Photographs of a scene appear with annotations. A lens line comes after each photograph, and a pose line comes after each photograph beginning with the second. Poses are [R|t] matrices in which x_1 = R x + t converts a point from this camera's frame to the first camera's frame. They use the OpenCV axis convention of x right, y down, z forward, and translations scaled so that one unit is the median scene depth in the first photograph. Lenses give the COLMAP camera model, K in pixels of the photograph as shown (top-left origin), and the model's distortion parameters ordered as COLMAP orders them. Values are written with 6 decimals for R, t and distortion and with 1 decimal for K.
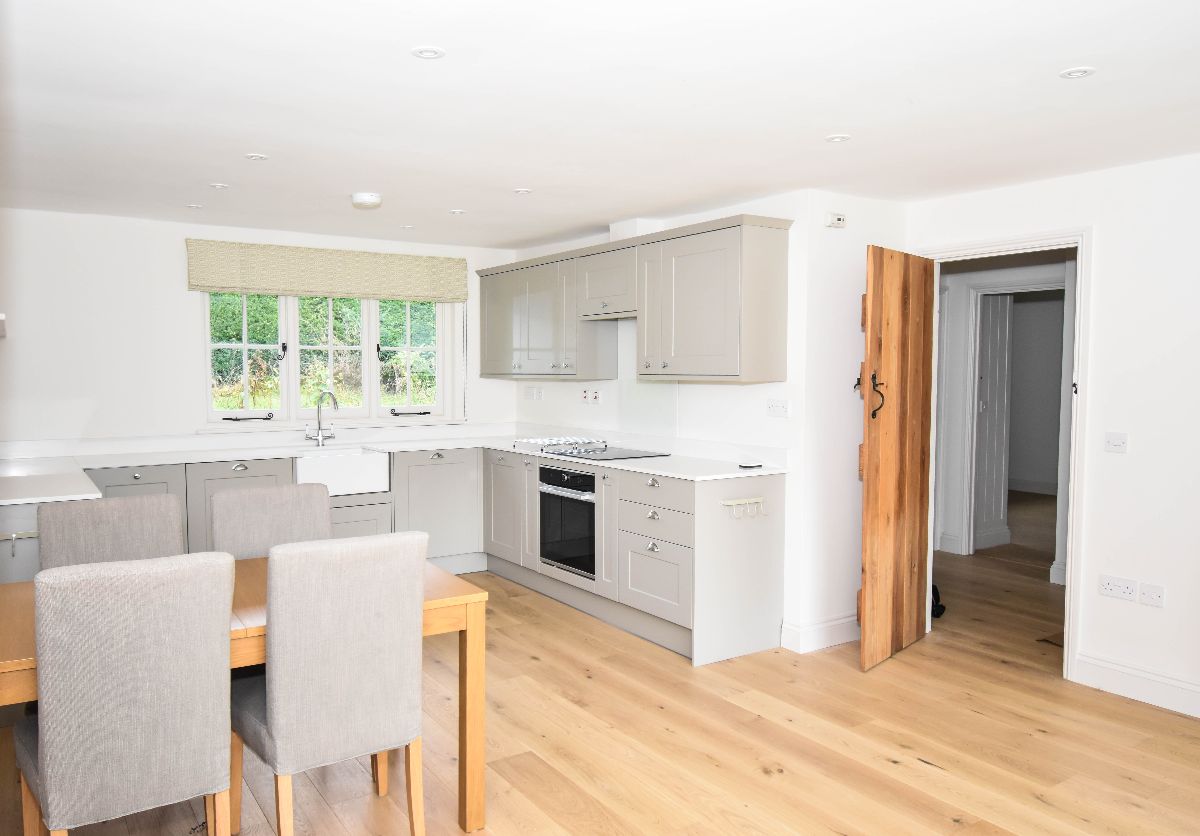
lens RADIAL K [[865.4, 0, 600.0], [0, 865.4, 418.0], [0, 0, 1]] dist [0.006801, 0.002351]
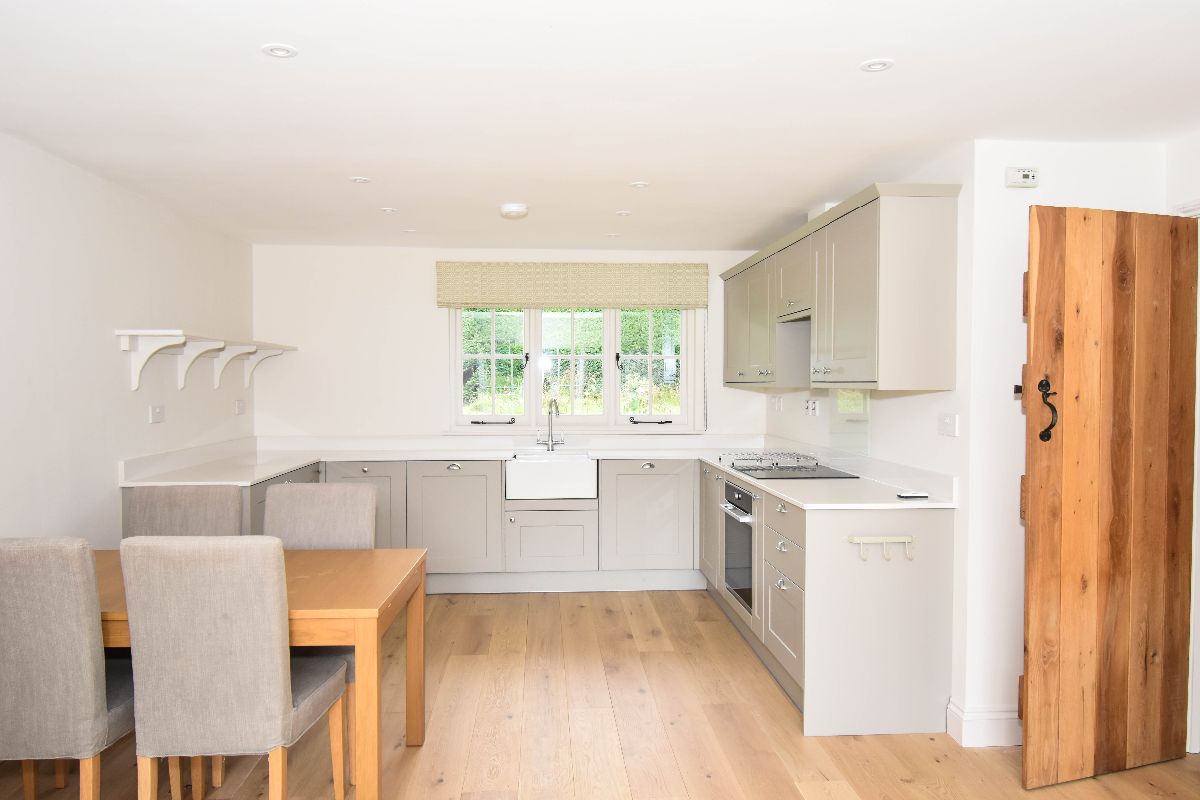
lens RADIAL K [[850.8, 0, 600.0], [0, 850.8, 400.0], [0, 0, 1]] dist [-0.008342, -0.006109]
pose [[0.873225, 0.011666, -0.487178, 0.312047], [-0.028206, 0.999247, -0.026629, -0.004213], [0.486501, 0.036994, 0.872897, 0.181857]]
